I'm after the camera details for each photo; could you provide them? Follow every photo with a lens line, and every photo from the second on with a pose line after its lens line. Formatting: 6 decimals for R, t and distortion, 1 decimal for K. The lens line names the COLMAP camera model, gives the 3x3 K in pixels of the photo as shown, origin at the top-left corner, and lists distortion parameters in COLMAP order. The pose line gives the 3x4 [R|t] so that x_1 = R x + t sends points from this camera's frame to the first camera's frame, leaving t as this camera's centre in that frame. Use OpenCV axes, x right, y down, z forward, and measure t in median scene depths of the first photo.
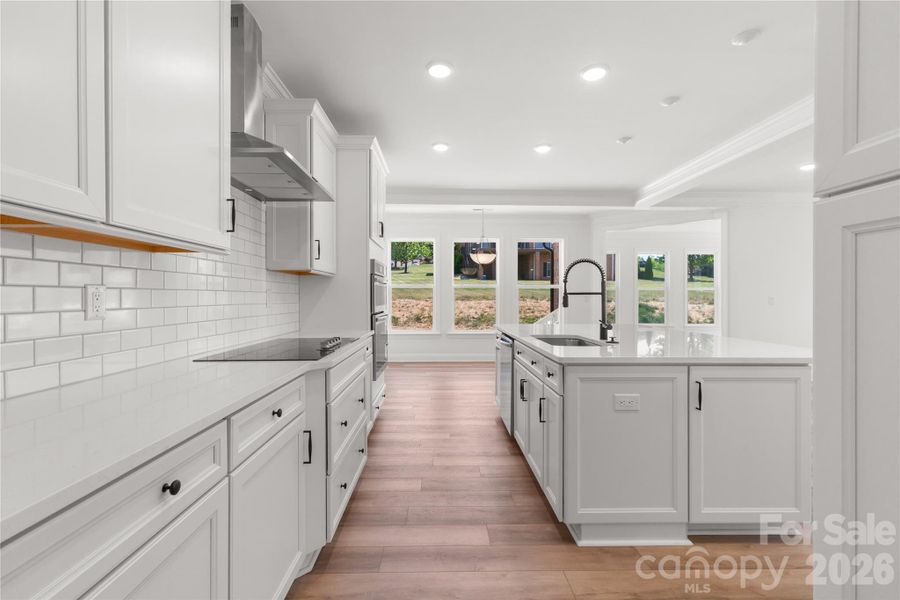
lens RADIAL K [[398.5, 0, 451.5], [0, 398.5, 294.3], [0, 0, 1]] dist [0.000888, 0.000658]
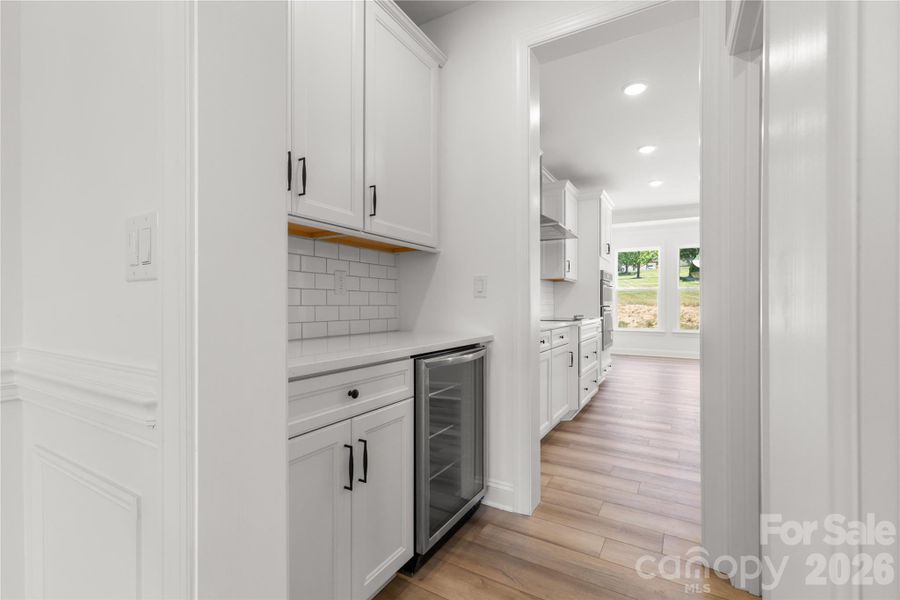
lens RADIAL K [[398.5, 0, 449.2], [0, 398.5, 301.7], [0, 0, 1]] dist [0.000888, 0.000658]
pose [[0.847701, 0.002169, -0.530469, 0.111816], [-0.001709, 0.999998, 0.001358, 0.030392], [0.530471, -0.000245, 0.847703, -0.580530]]
